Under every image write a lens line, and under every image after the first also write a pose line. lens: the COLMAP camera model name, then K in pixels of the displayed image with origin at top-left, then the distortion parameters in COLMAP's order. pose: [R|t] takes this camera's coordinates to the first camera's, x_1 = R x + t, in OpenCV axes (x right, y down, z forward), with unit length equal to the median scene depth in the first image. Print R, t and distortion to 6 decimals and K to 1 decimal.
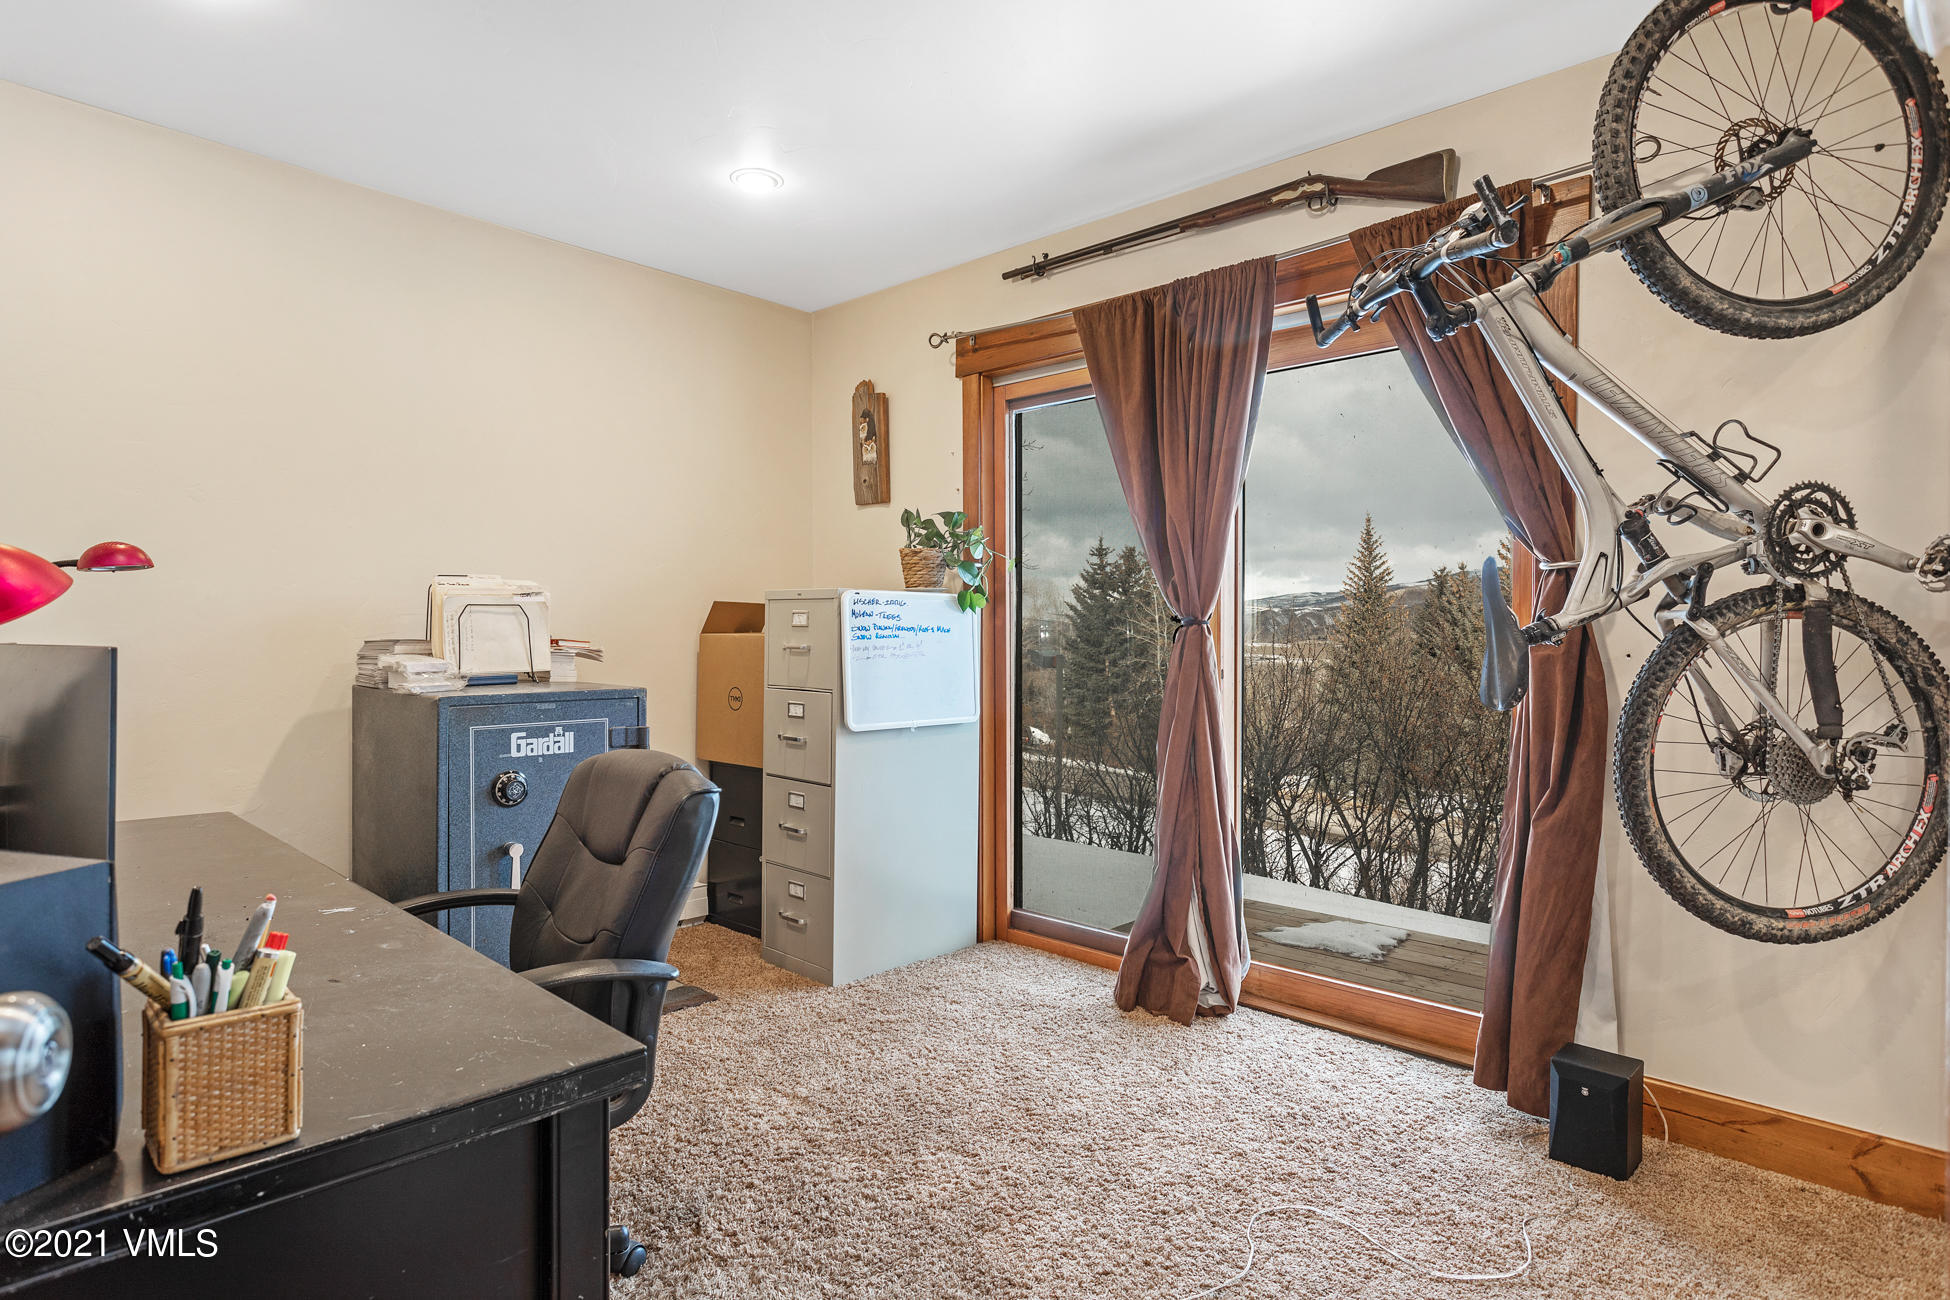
lens RADIAL K [[1095.4, 0, 972.9], [0, 1095.4, 641.0], [0, 0, 1]] dist [0.005233, 0.001469]
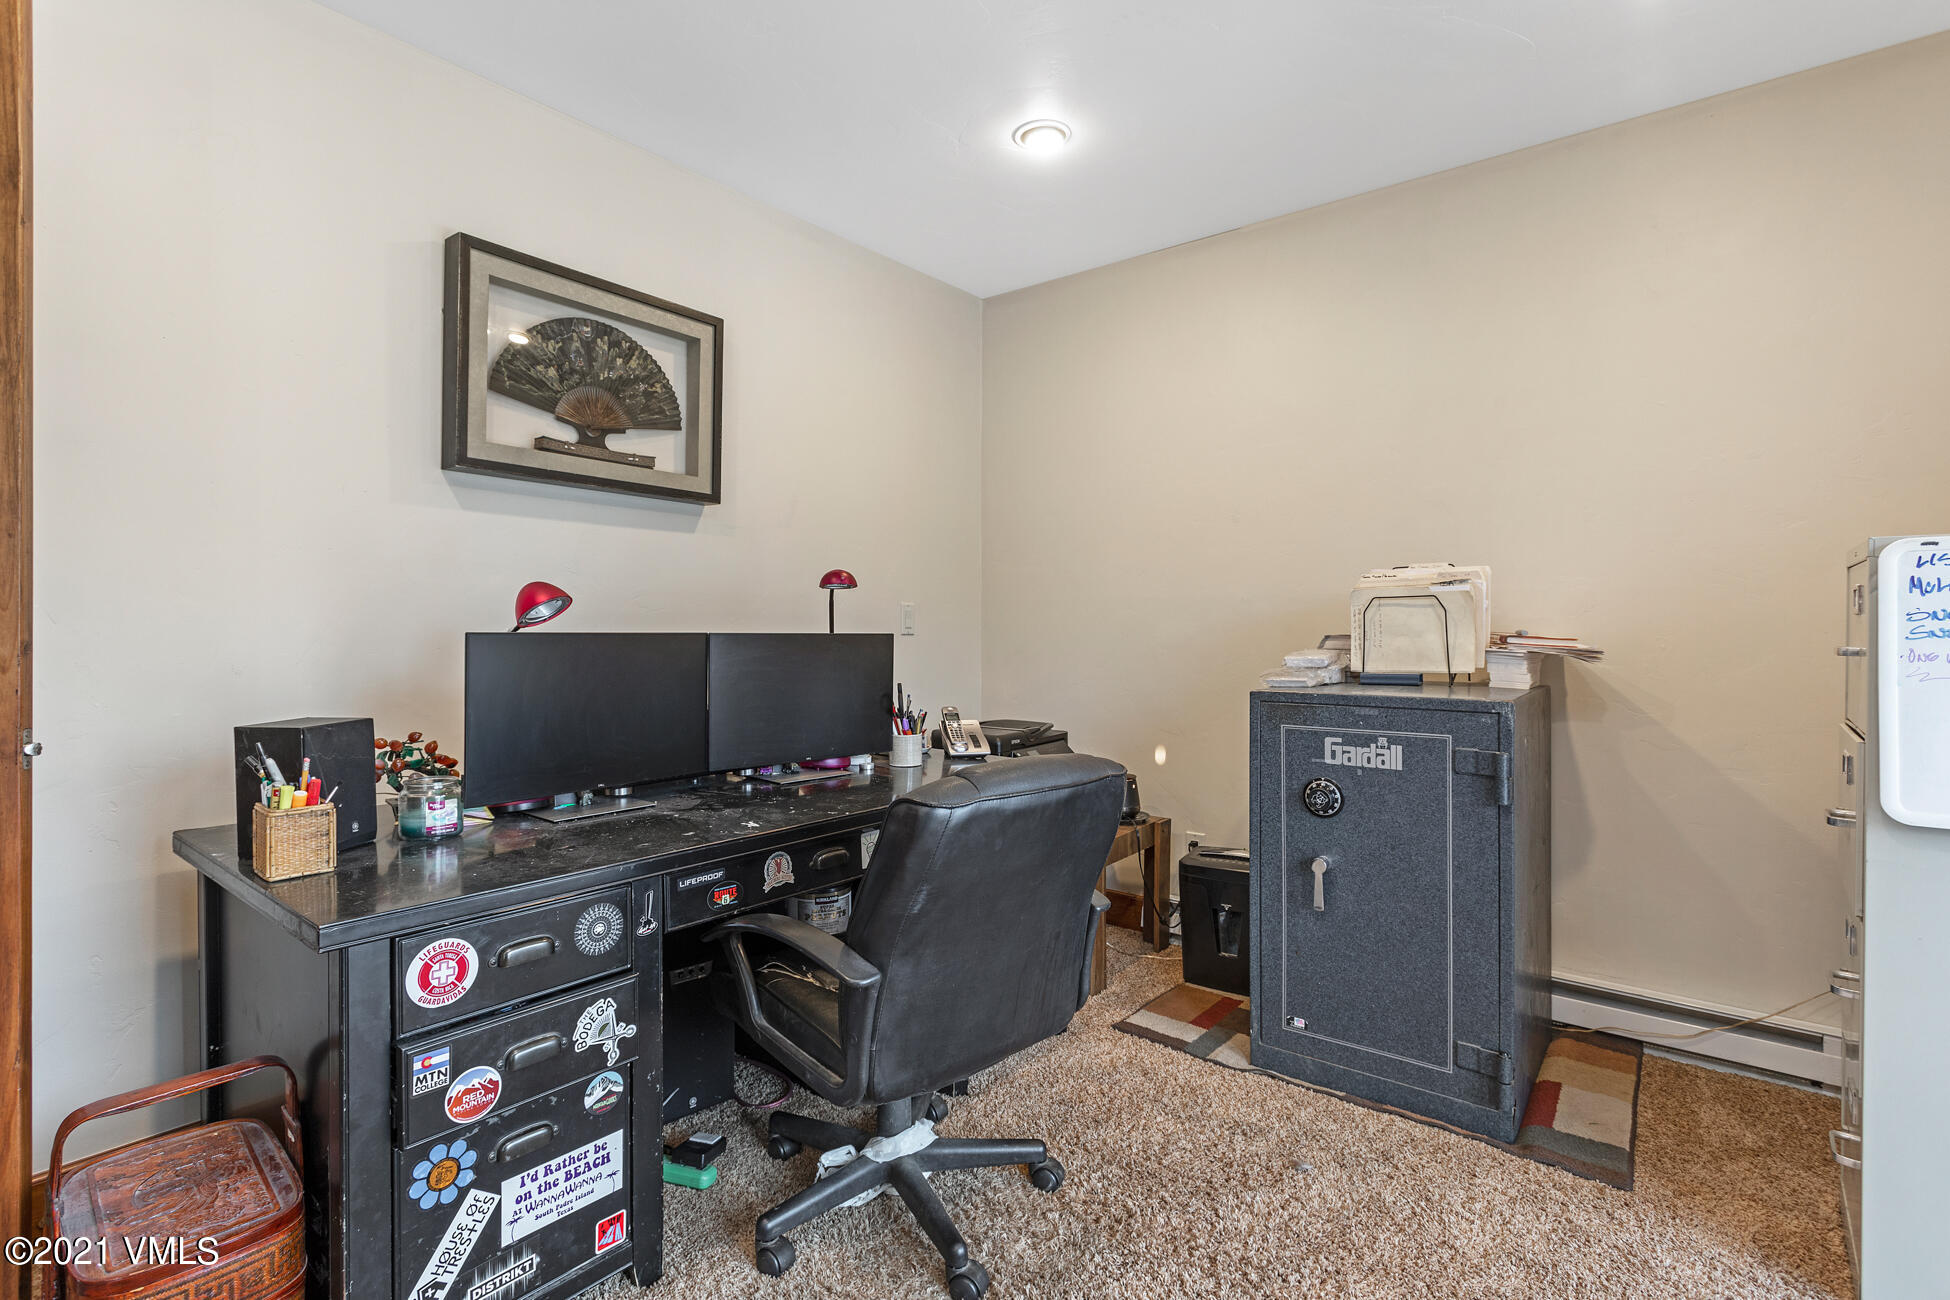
lens RADIAL K [[930.0, 0, 971.0], [0, 930.0, 640.5], [0, 0, 1]] dist [0.002256, 0.001345]
pose [[0.052688, 0.009394, -0.998567, 0.325880], [-0.008108, 0.999927, 0.008979, -0.000889], [0.998578, 0.007623, 0.052760, 0.640265]]
